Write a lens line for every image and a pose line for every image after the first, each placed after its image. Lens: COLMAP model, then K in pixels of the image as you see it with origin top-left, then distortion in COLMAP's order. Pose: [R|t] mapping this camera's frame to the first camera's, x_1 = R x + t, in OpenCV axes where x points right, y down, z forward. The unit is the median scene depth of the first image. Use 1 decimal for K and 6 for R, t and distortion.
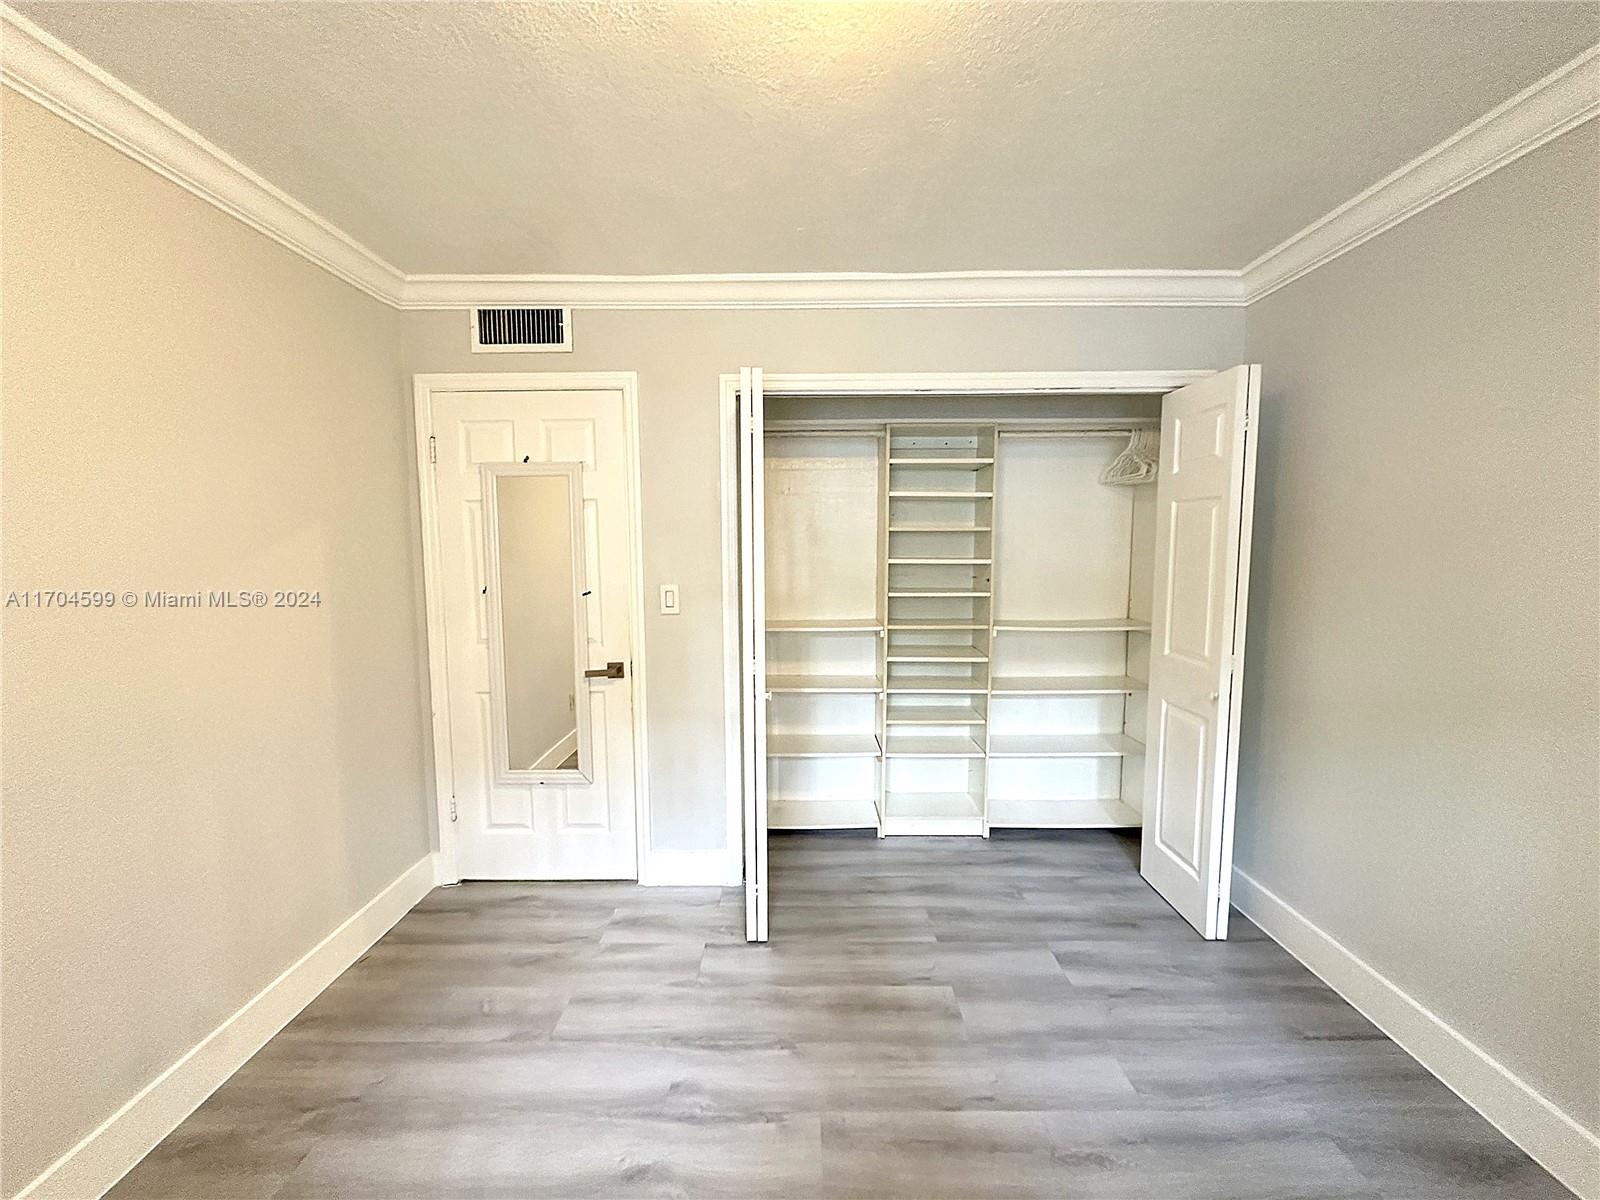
lens RADIAL K [[640.6, 0, 800.0], [0, 640.6, 600.0], [0, 0, 1]] dist [0.001727, 0.000424]
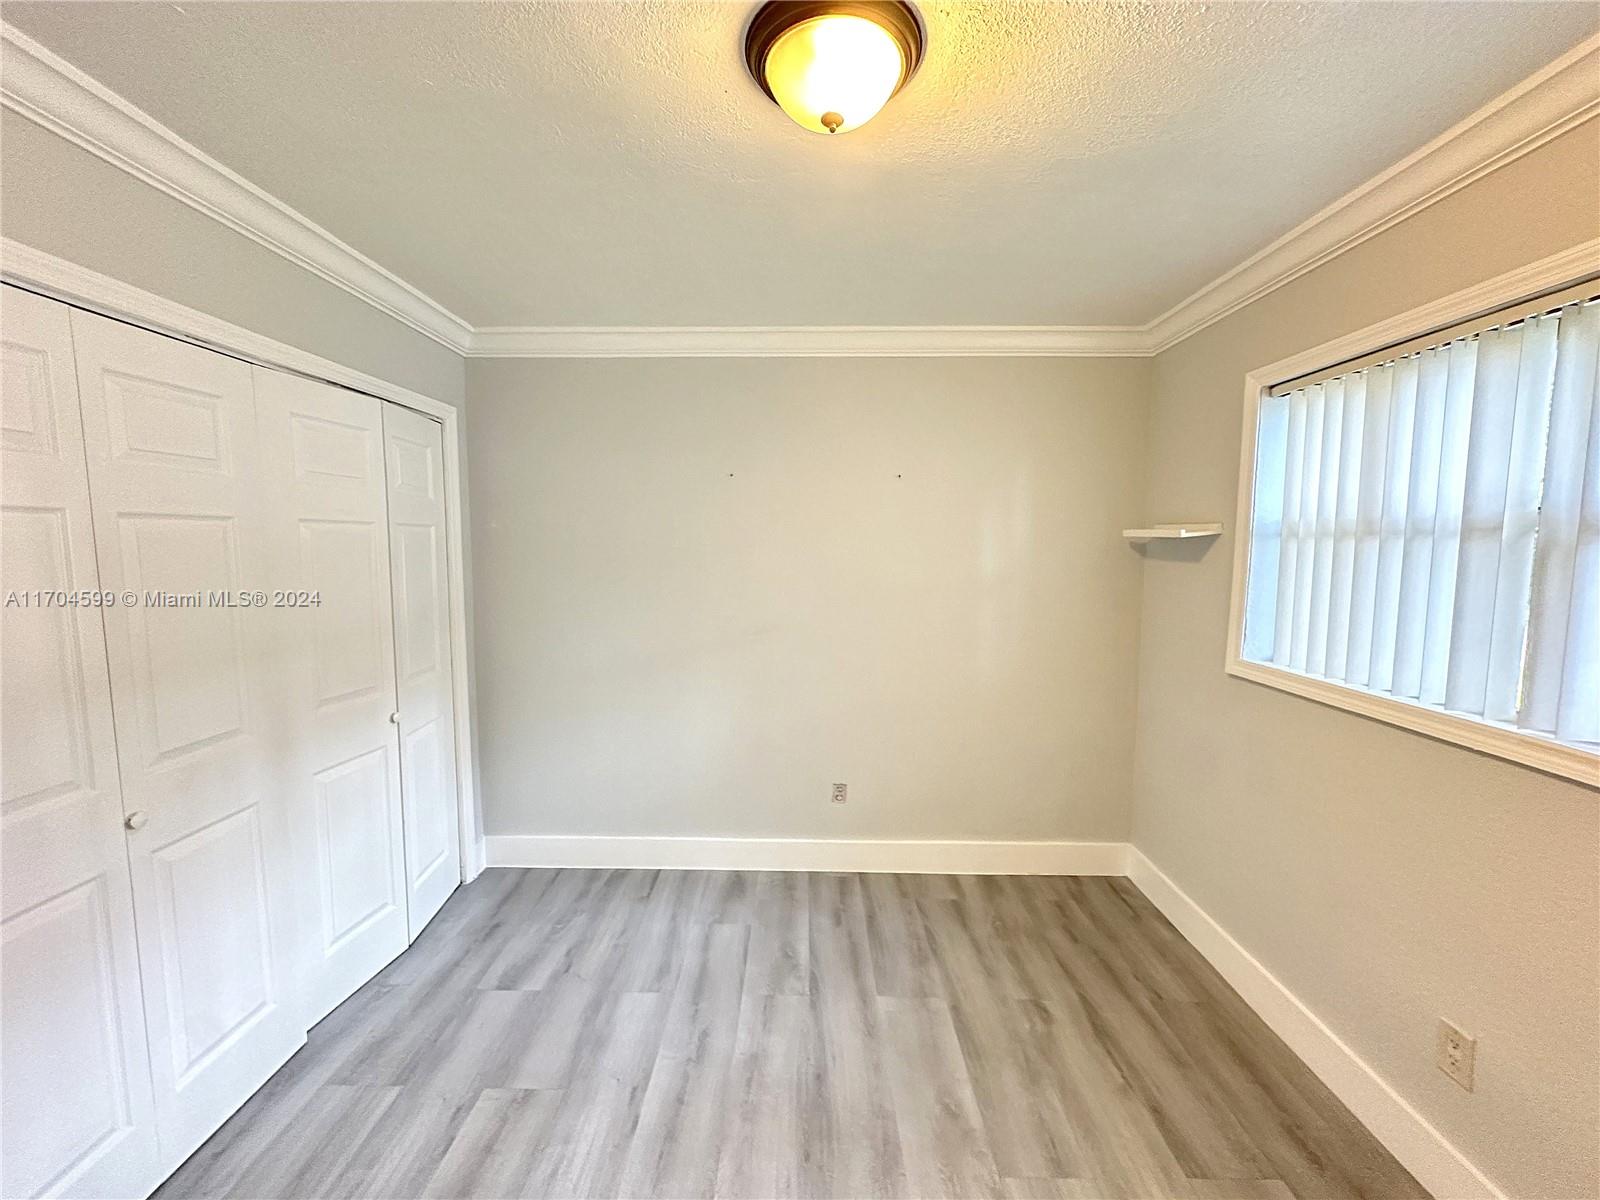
lens RADIAL K [[640.8, 0, 800.0], [0, 640.8, 600.0], [0, 0, 1]] dist [0.000960, 0.000158]
pose [[0.006865, -0.085808, 0.996288, -0.548571], [0.082181, 0.992990, 0.084958, -0.088286], [-0.996594, 0.081292, 0.013869, 0.491823]]
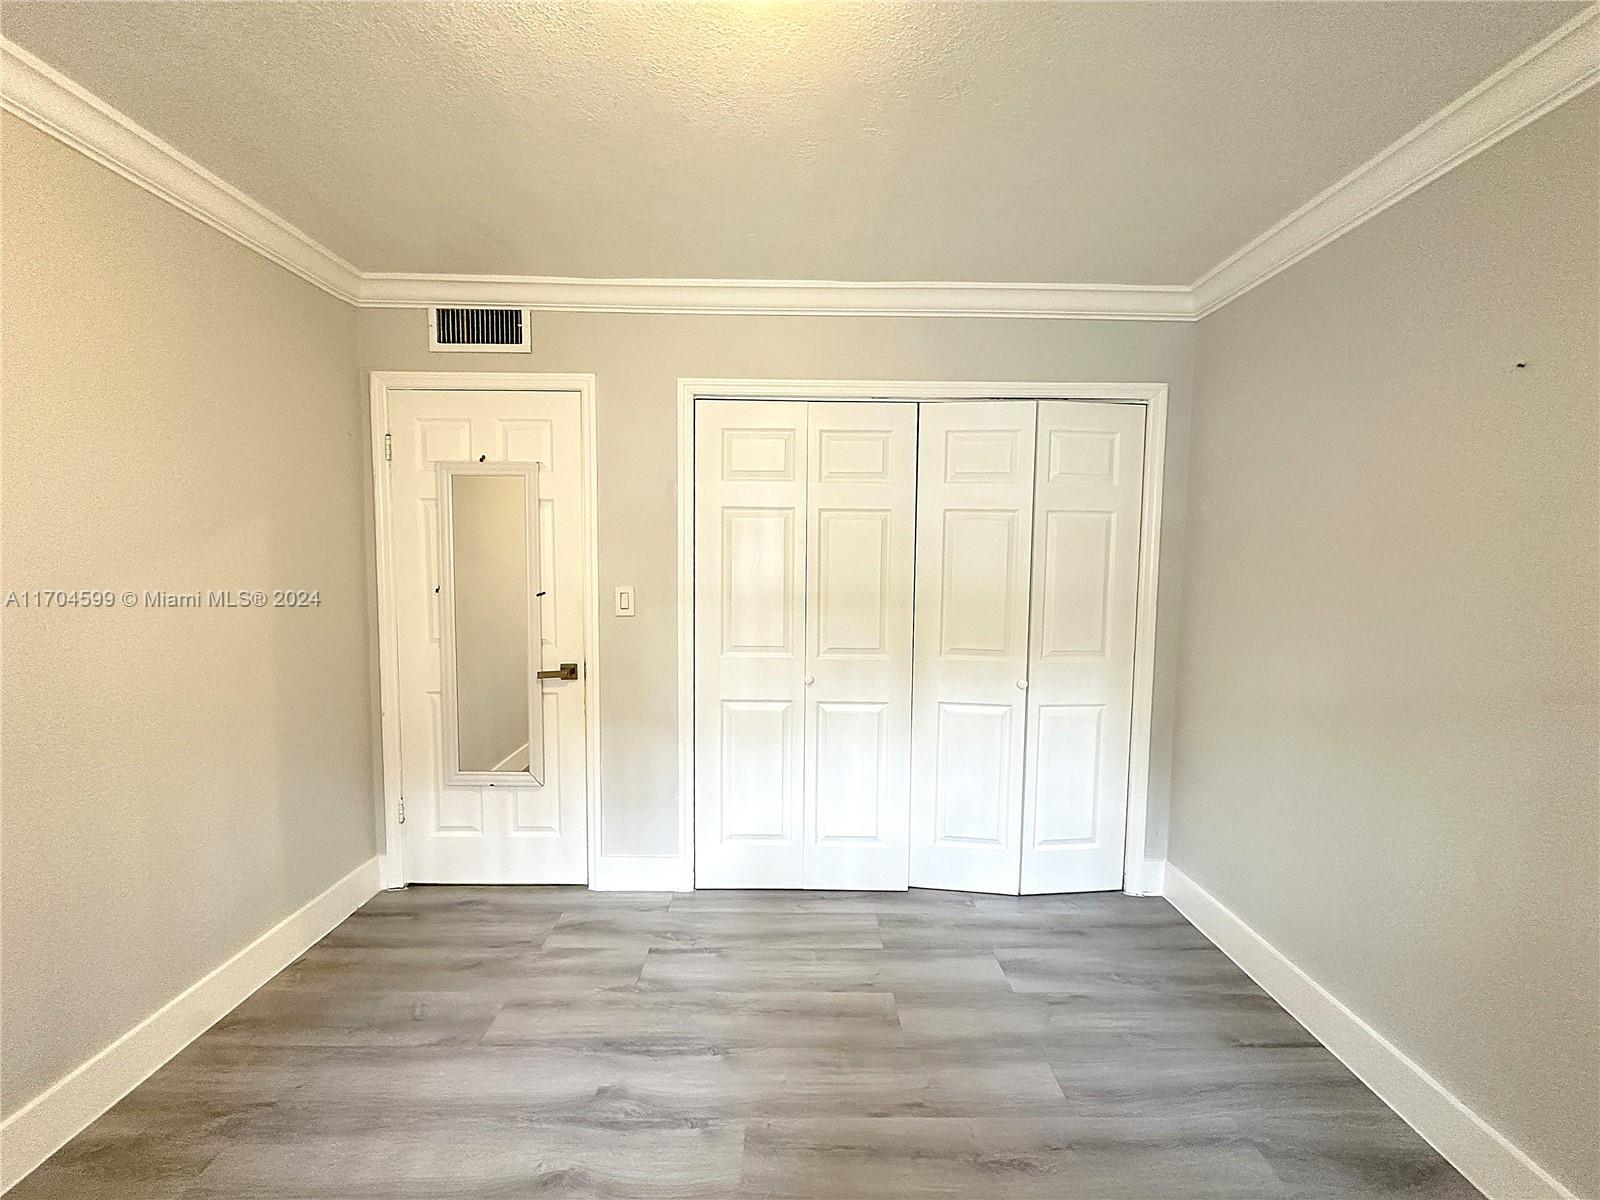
lens RADIAL K [[640.8, 0, 800.0], [0, 640.8, 600.0], [0, 0, 1]] dist [0.000960, 0.000158]
pose [[0.999780, 0.014463, 0.015188, 0.066071], [-0.014201, 0.999751, -0.017210, 0.012641], [-0.015433, 0.016991, 0.999737, -0.001679]]
